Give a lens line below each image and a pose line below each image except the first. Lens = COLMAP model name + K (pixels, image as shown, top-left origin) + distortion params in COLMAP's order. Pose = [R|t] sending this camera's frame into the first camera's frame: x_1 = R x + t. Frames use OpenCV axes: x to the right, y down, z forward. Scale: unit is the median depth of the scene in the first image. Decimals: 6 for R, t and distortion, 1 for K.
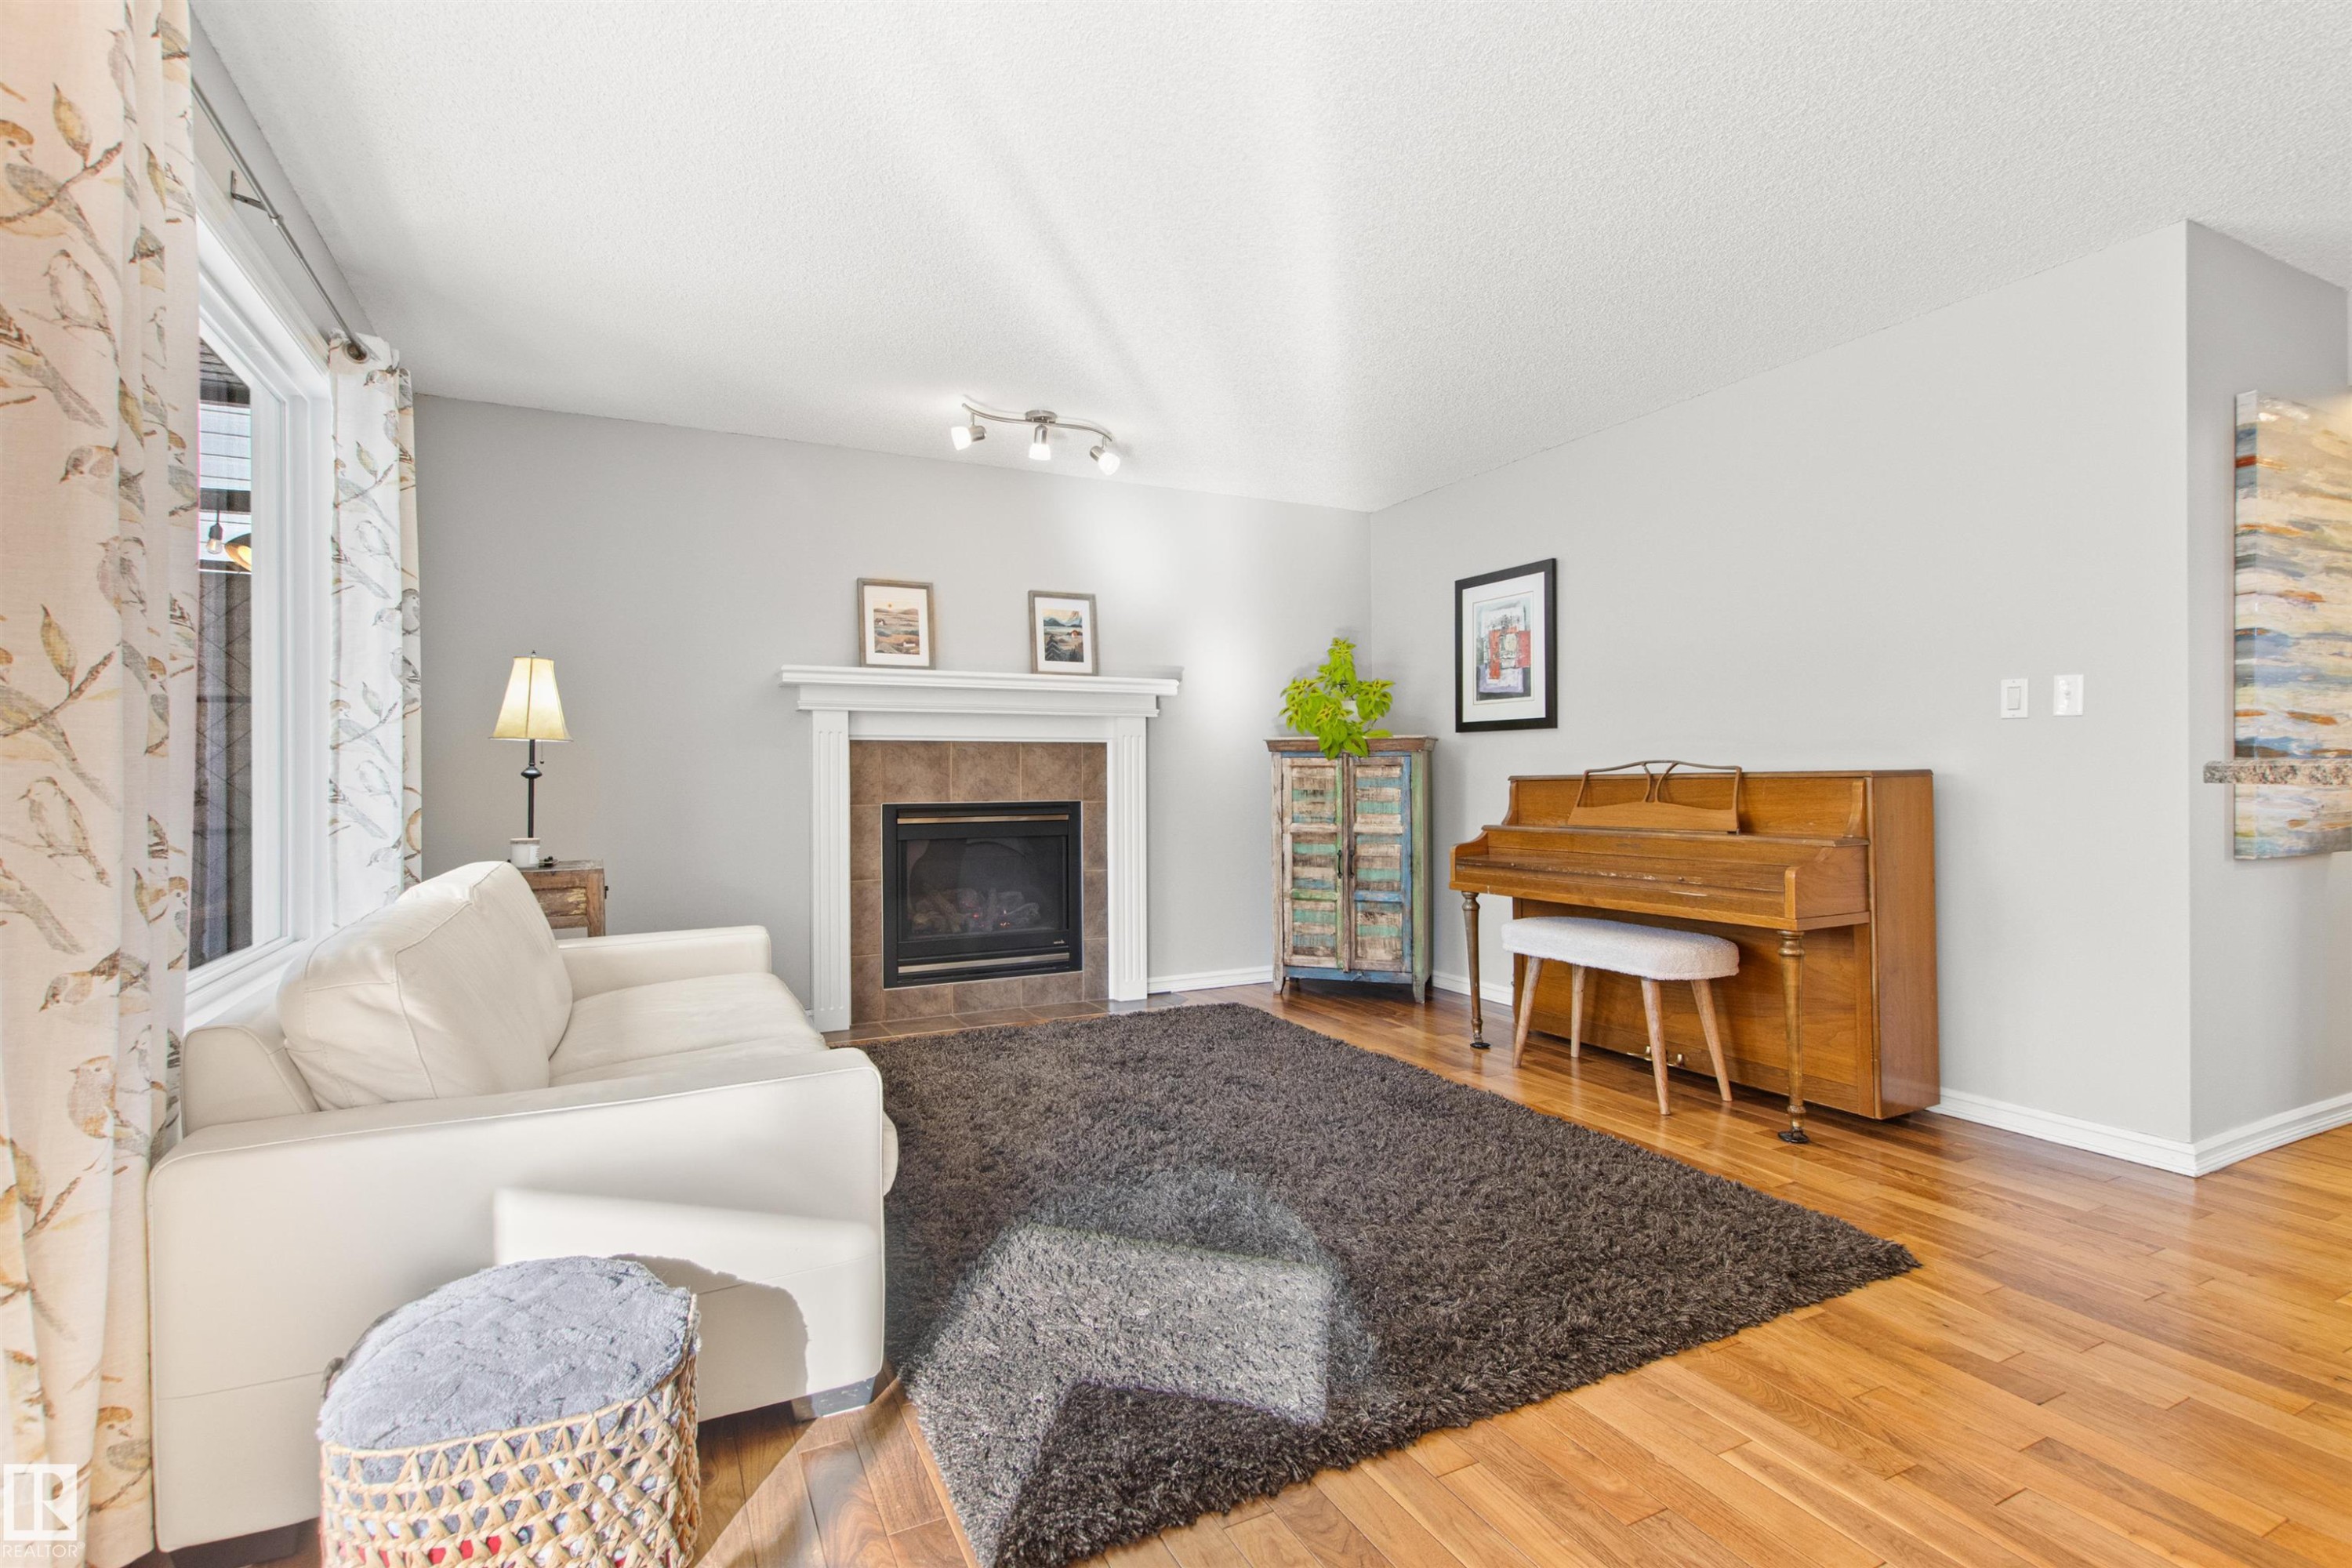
lens RADIAL K [[1107.9, 0, 1156.1], [0, 1107.9, 780.3], [0, 0, 1]] dist [-0.012921, -0.000222]
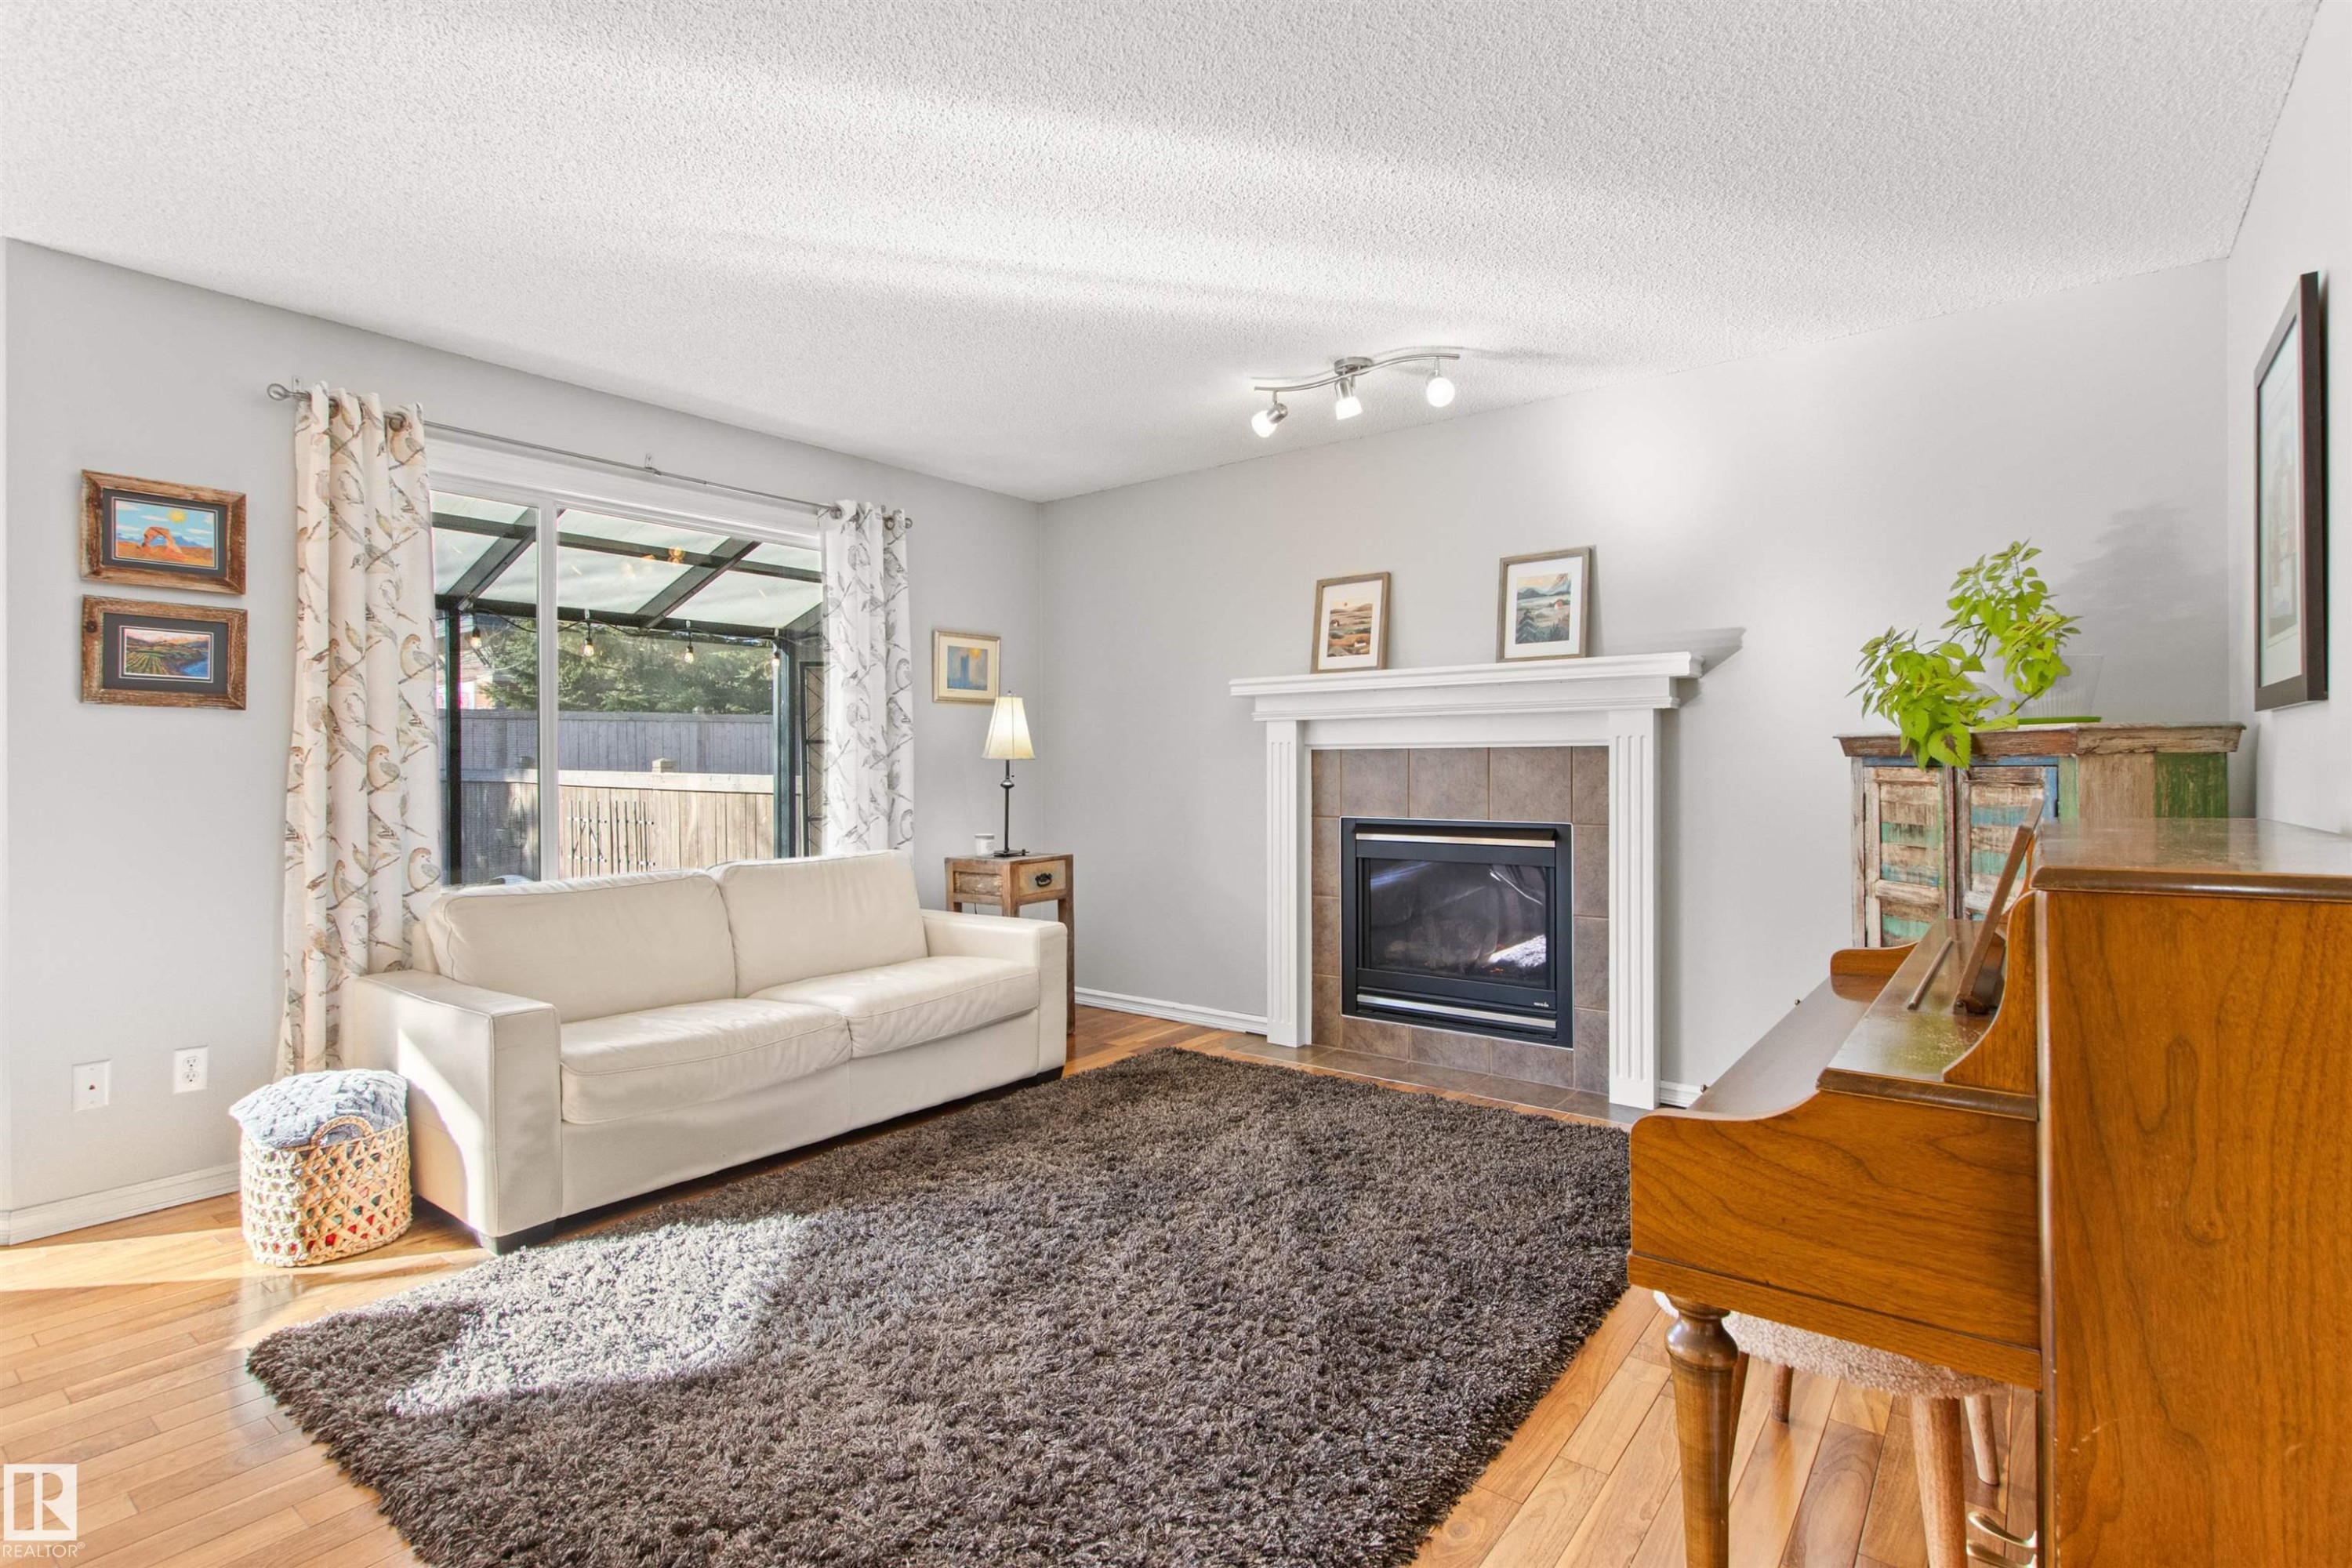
lens RADIAL K [[1107.9, 0, 1155.6], [0, 1107.9, 772.0], [0, 0, 1]] dist [-0.012921, -0.000222]
pose [[0.425569, 0.007164, -0.904898, 0.516702], [-0.000635, 0.999971, 0.007618, -0.023254], [0.904926, -0.002667, 0.425561, 0.443089]]
